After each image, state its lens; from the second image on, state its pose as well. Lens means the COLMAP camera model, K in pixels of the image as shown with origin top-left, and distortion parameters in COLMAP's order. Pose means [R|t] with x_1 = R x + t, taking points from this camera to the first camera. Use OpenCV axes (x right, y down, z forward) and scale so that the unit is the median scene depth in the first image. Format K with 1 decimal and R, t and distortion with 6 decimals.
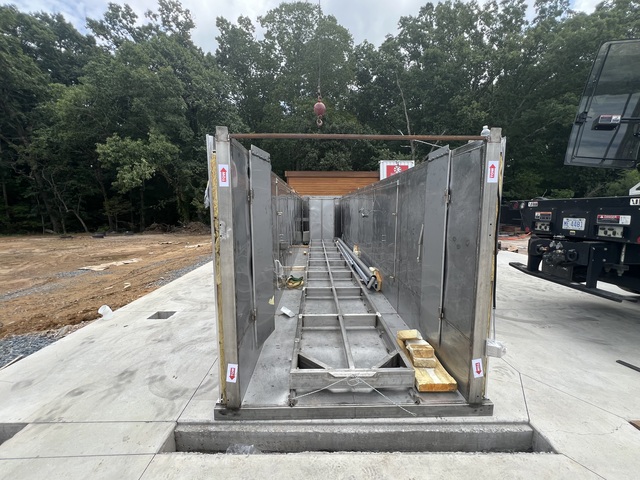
lens RADIAL K [[255.6, 0, 320.0], [0, 255.6, 240.0], [0, 0, 1]] dist [0.001488, 0.000180]
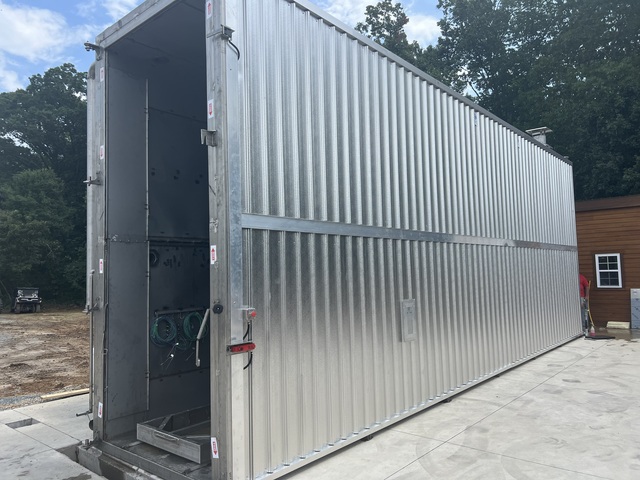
lens RADIAL K [[481.2, 0, 320.0], [0, 481.2, 240.0], [0, 0, 1]] dist [-0.040583, 0.000867]
pose [[0.743124, -0.076819, -0.664730, 0.146852], [-0.054235, 0.983206, -0.174254, 0.000630], [0.666952, 0.165544, 0.726478, -0.013581]]
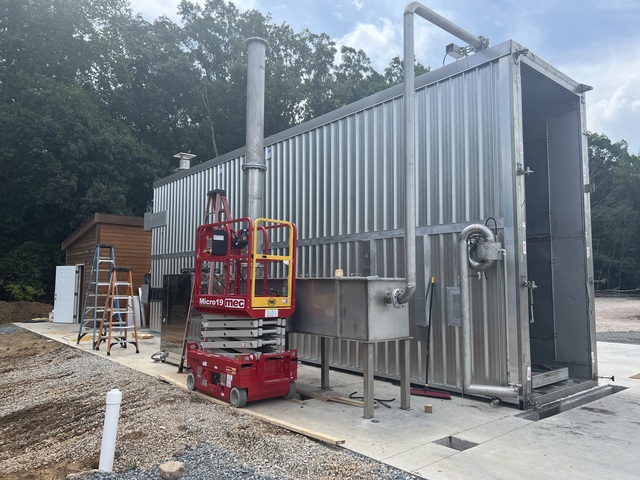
lens RADIAL K [[481.2, 0, 320.0], [0, 481.2, 240.0], [0, 0, 1]] dist [-0.040583, 0.000867]
pose [[0.774491, 0.067968, 0.628923, -0.213310], [0.076889, 0.976725, -0.200241, 0.015817], [-0.627895, 0.203442, 0.751238, -0.032355]]
